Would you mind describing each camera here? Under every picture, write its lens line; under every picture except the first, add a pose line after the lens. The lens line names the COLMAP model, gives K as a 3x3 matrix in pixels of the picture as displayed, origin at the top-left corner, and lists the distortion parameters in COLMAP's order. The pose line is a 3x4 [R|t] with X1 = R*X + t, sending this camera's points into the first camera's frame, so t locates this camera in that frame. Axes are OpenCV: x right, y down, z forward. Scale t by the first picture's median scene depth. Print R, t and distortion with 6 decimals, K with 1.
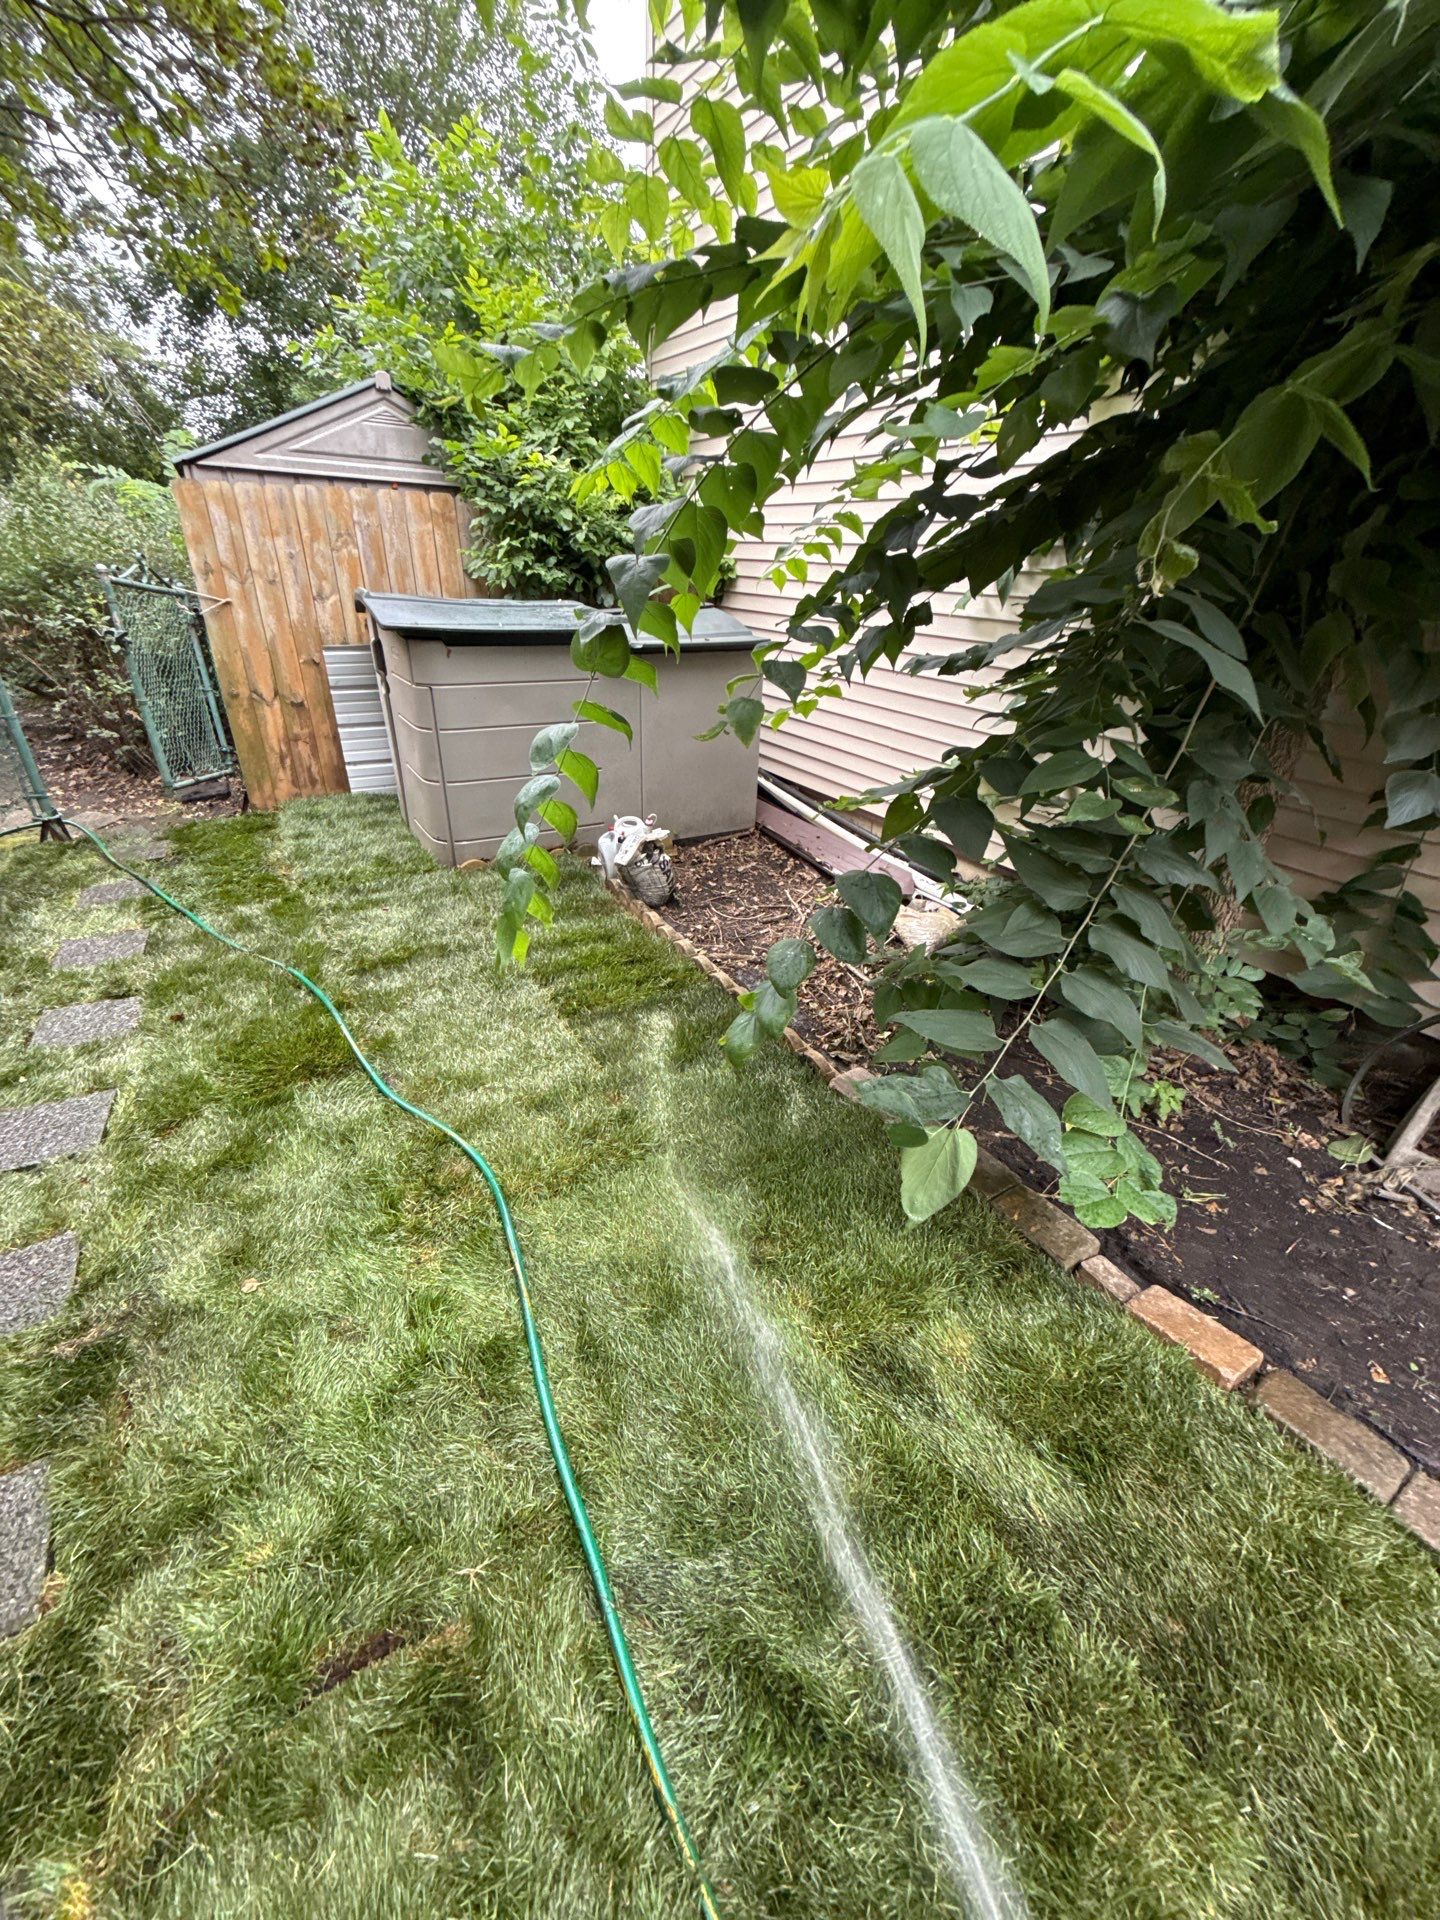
lens RADIAL K [[762.0, 0, 718.2], [0, 762.0, 955.4], [0, 0, 1]] dist [-0.000042, 0.000045]
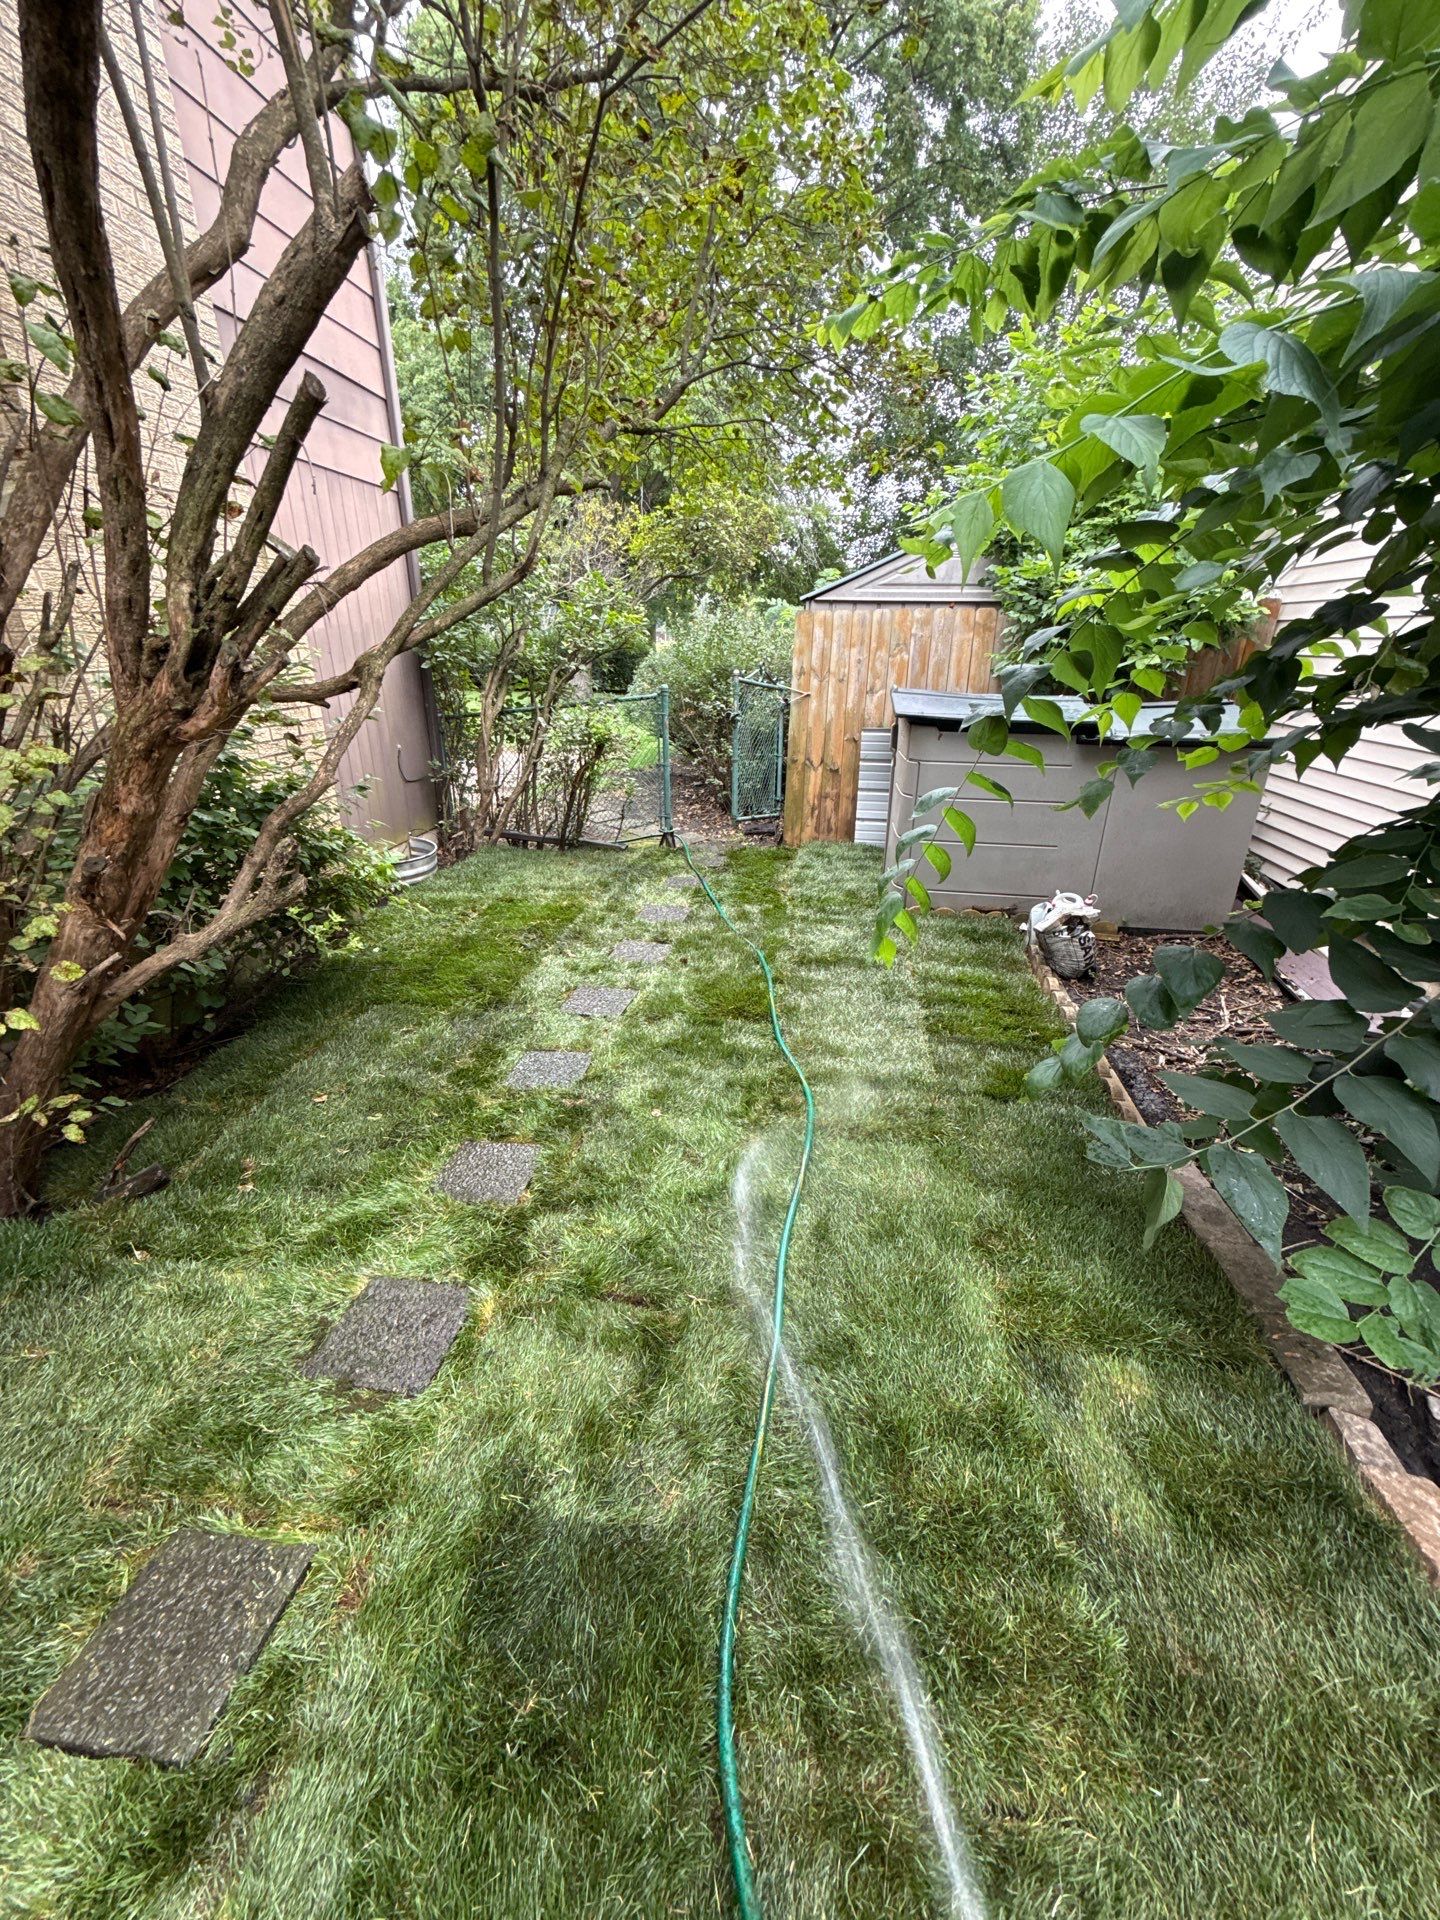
lens RADIAL K [[757.8, 0, 722.3], [0, 757.8, 955.6], [0, 0, 1]] dist [-0.001031, -0.000305]
pose [[0.775050, 0.214349, -0.594435, 0.180625], [-0.273679, 0.961769, -0.010028, 0.051141], [0.569559, 0.170457, 0.804081, -0.121917]]
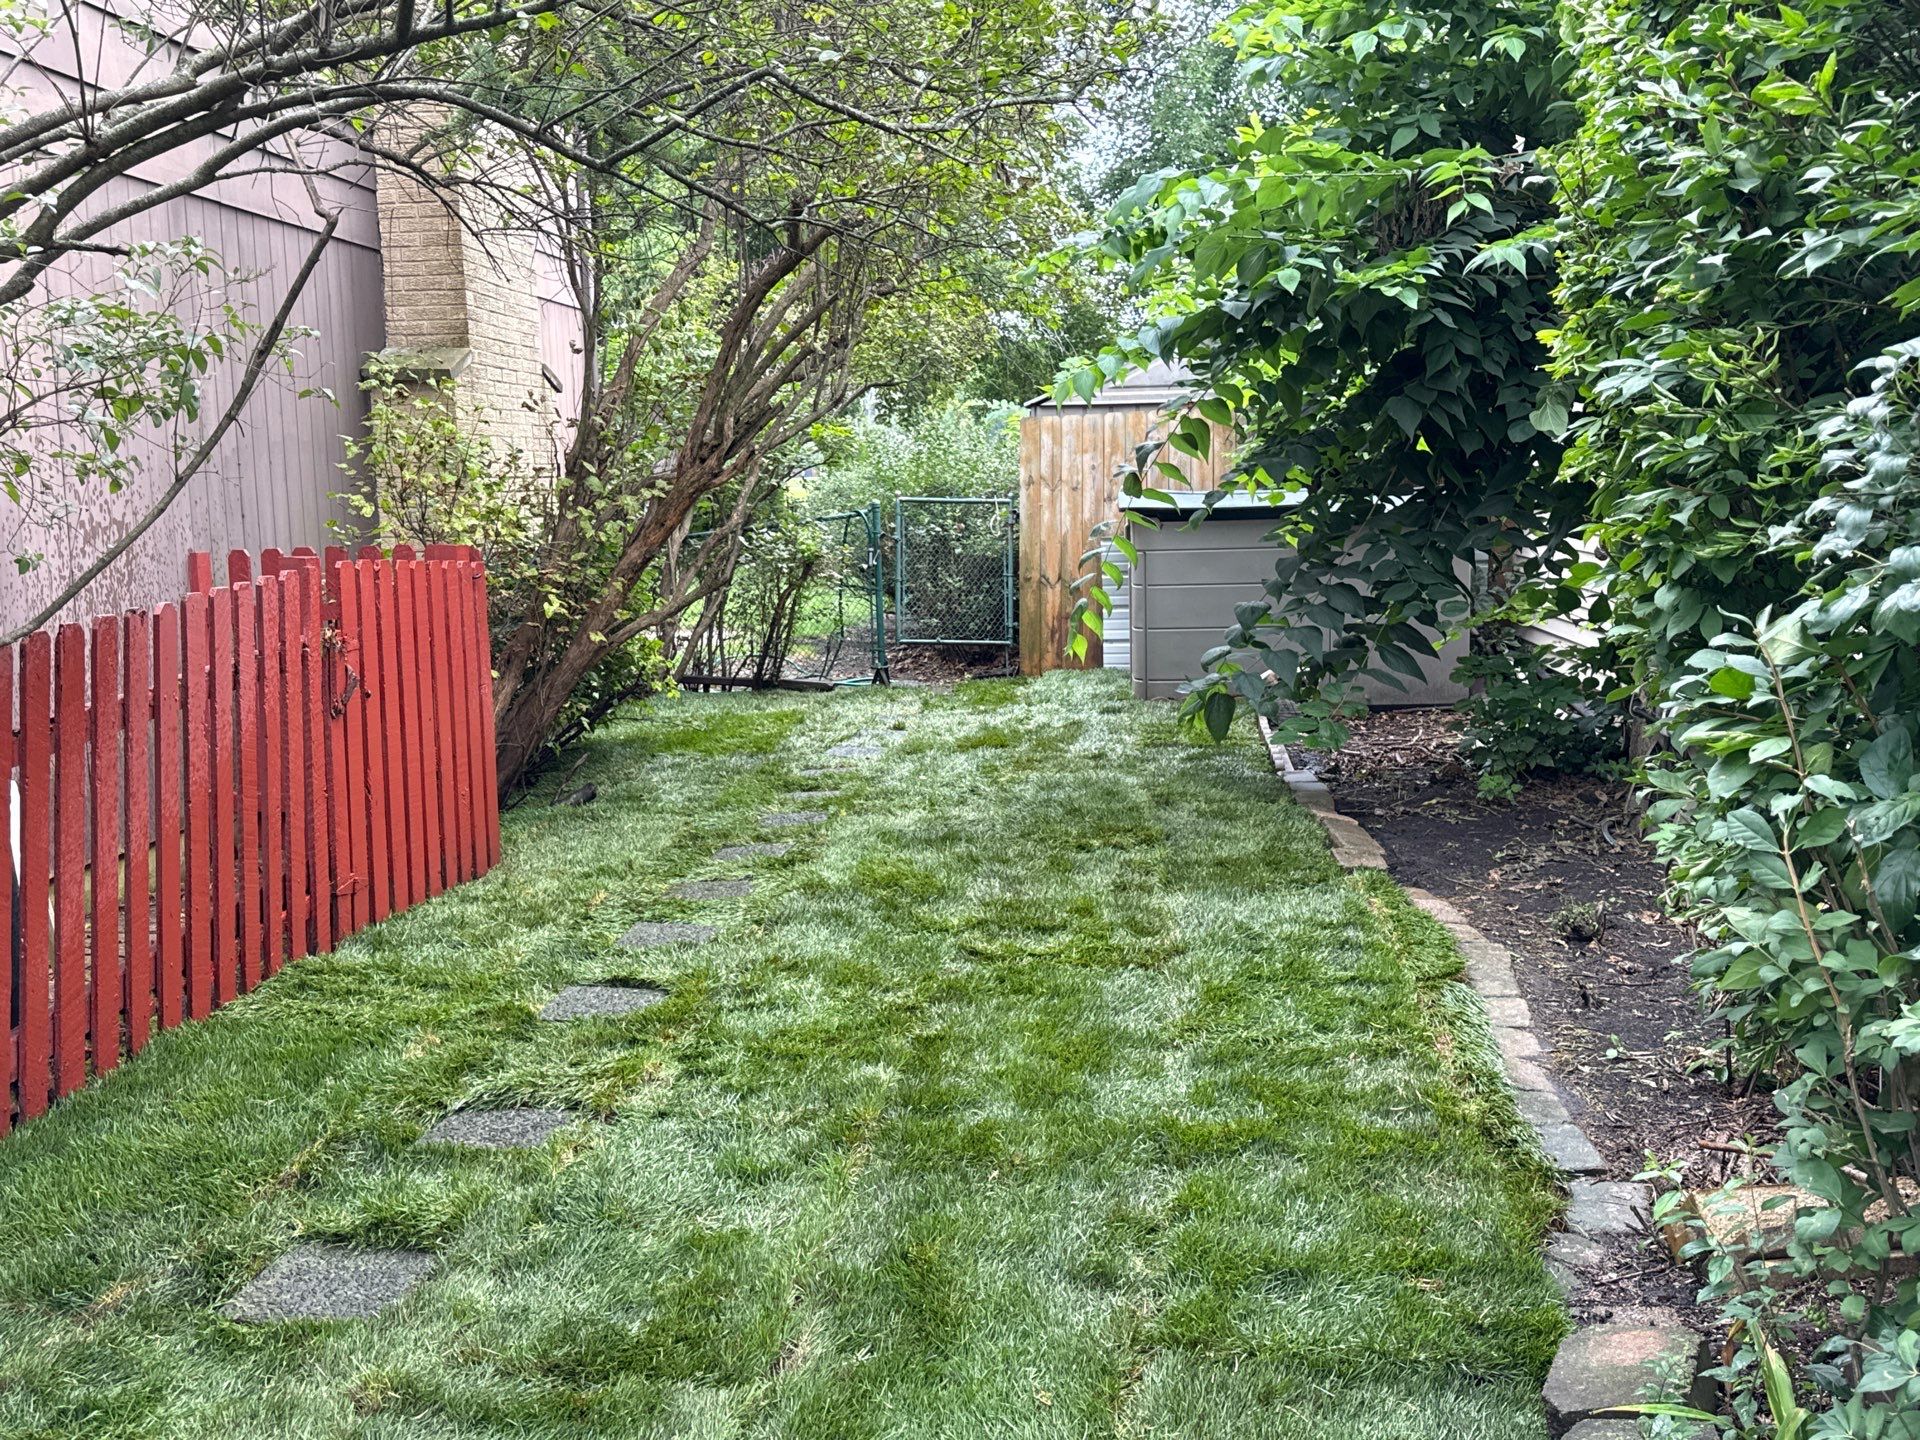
lens RADIAL K [[1764.4, 0, 949.1], [0, 1764.4, 721.8], [0, 0, 1]] dist [0.166482, -0.323844]
pose [[0.793912, 0.028688, -0.607355, 1.220152], [-0.233680, 0.936568, -0.261219, 0.795376], [0.561335, 0.349311, 0.750256, -1.357857]]
